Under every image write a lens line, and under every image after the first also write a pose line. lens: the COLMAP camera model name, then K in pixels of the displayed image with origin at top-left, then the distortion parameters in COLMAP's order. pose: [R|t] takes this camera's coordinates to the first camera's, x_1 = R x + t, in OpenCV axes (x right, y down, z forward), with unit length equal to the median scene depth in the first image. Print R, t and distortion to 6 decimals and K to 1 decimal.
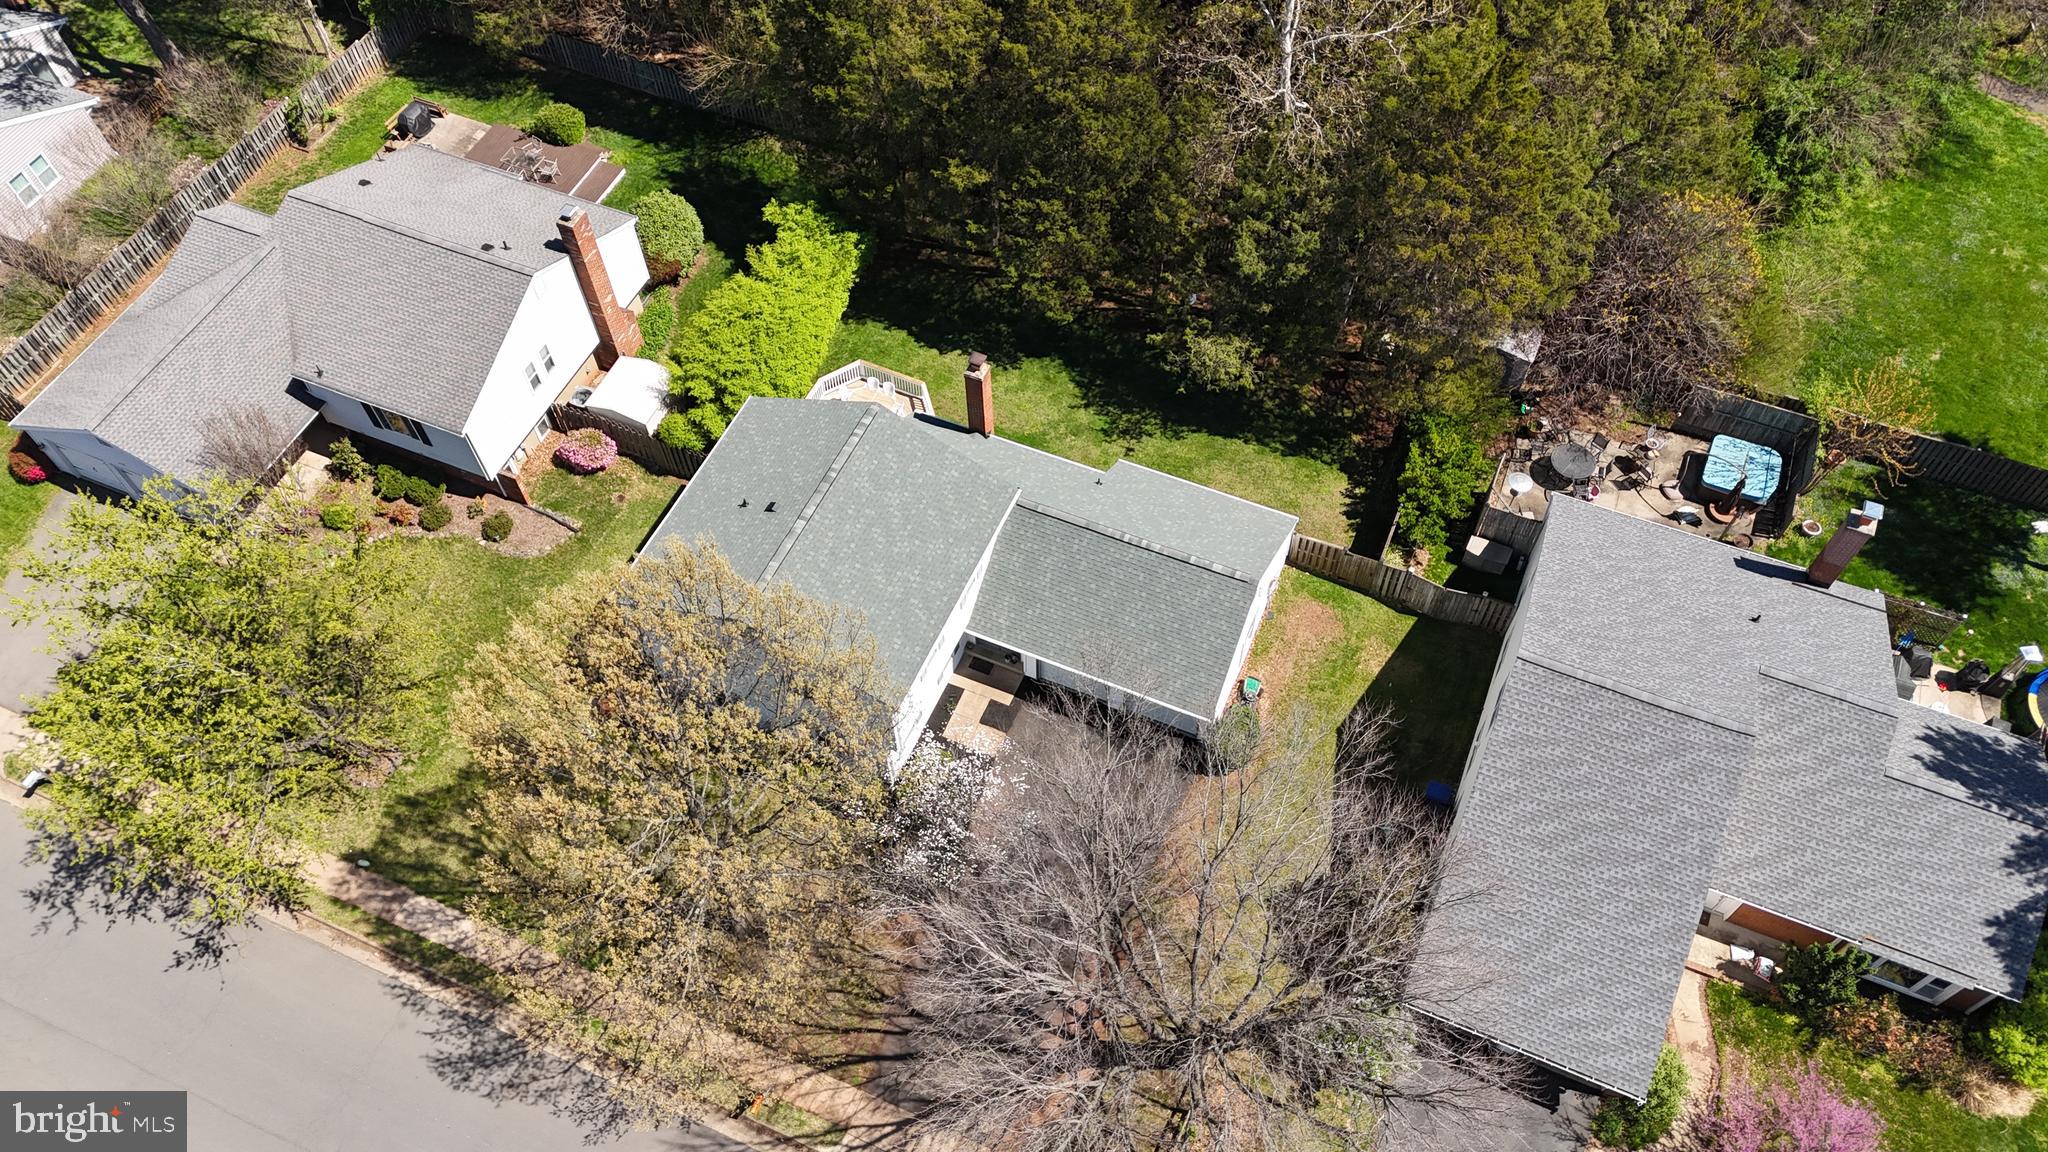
lens RADIAL K [[1496.4, 0, 1030.9], [0, 1496.4, 575.7], [0, 0, 1]] dist [0.075682, -0.072060]
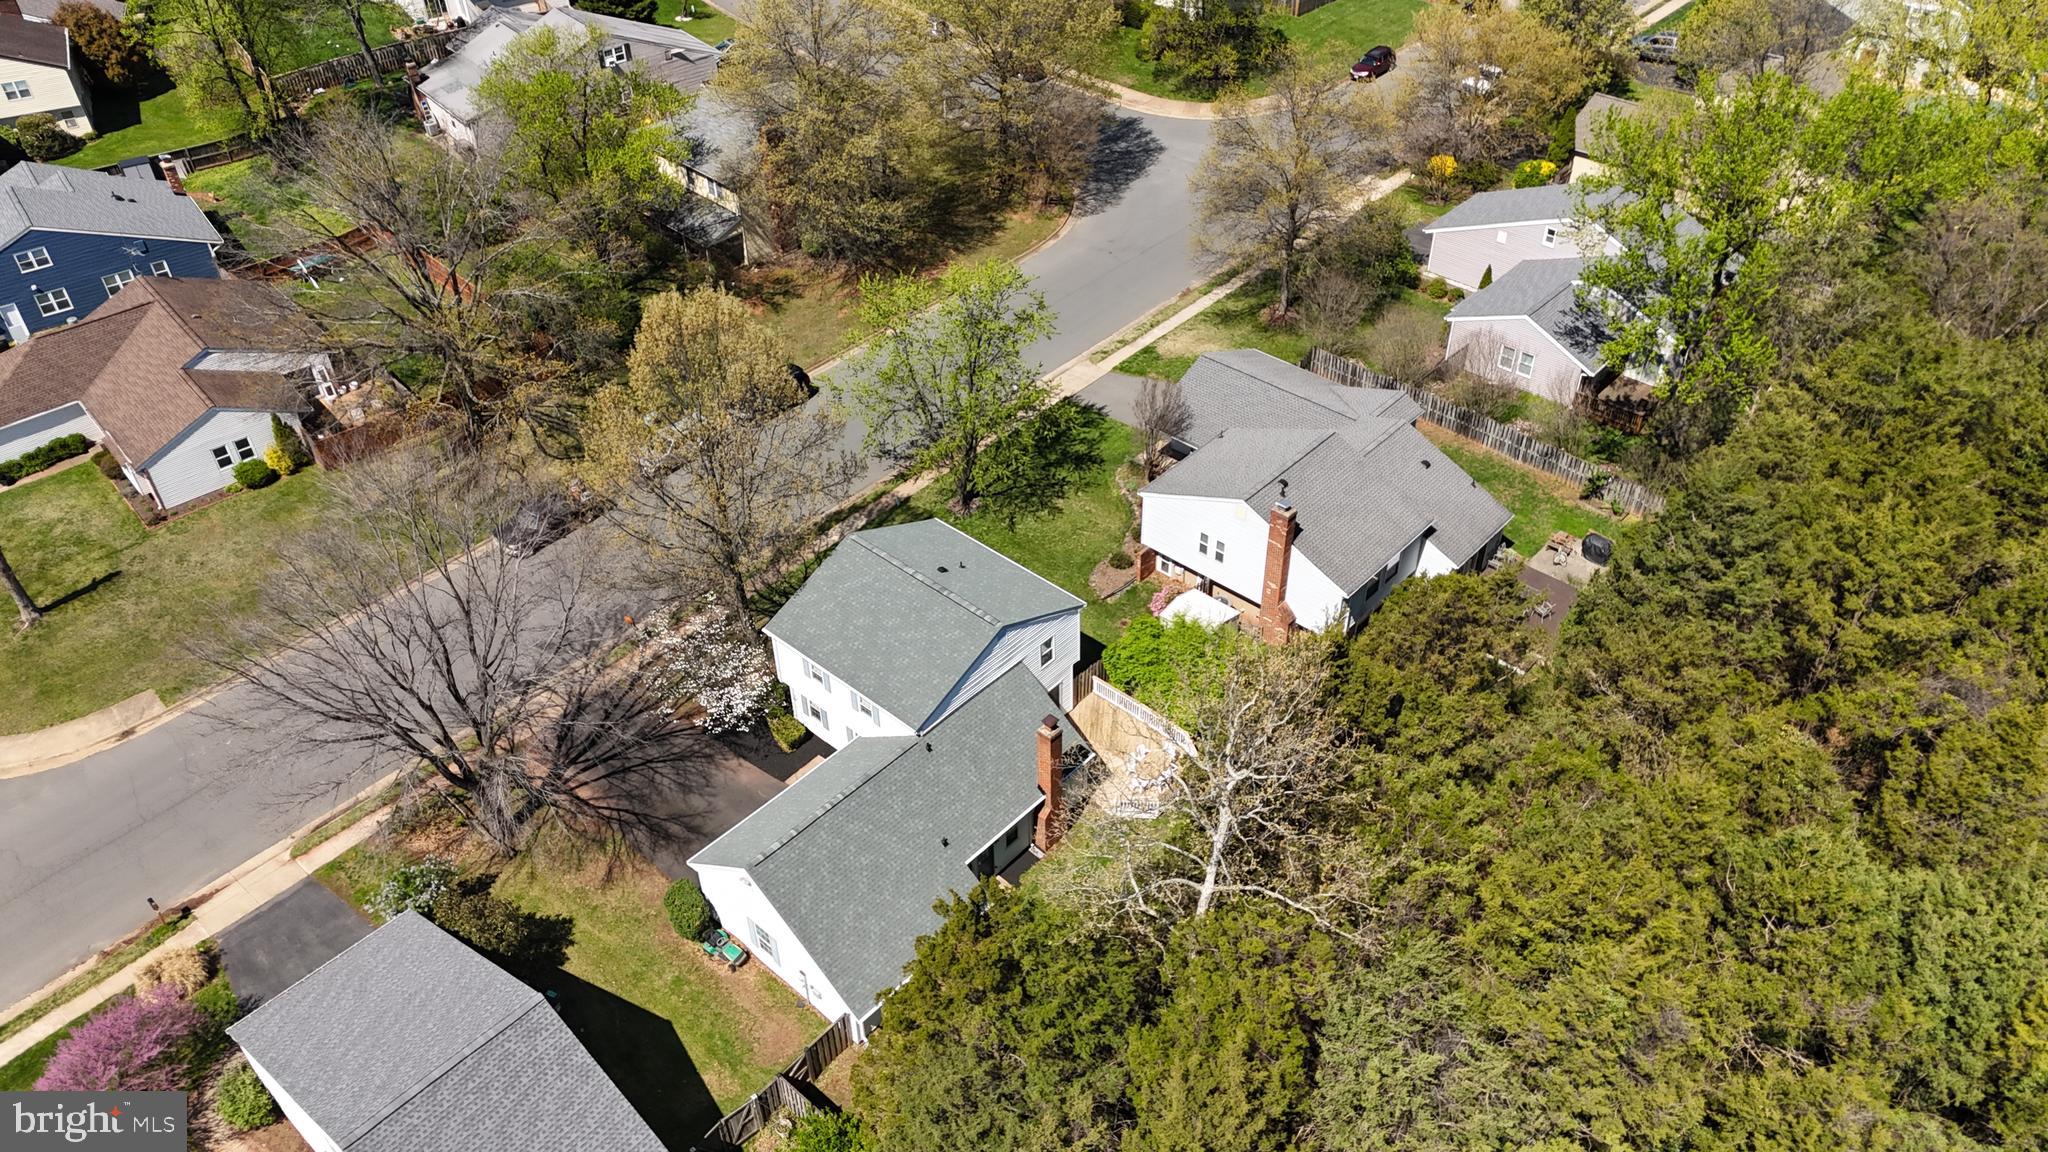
lens RADIAL K [[1496.4, 0, 1027.4], [0, 1496.4, 579.6], [0, 0, 1]] dist [0.075682, -0.072060]
pose [[-0.324689, 0.617644, -0.716305, 0.687562], [-0.779116, 0.254721, 0.572797, -0.780978], [0.536242, 0.744065, 0.398511, 0.466835]]
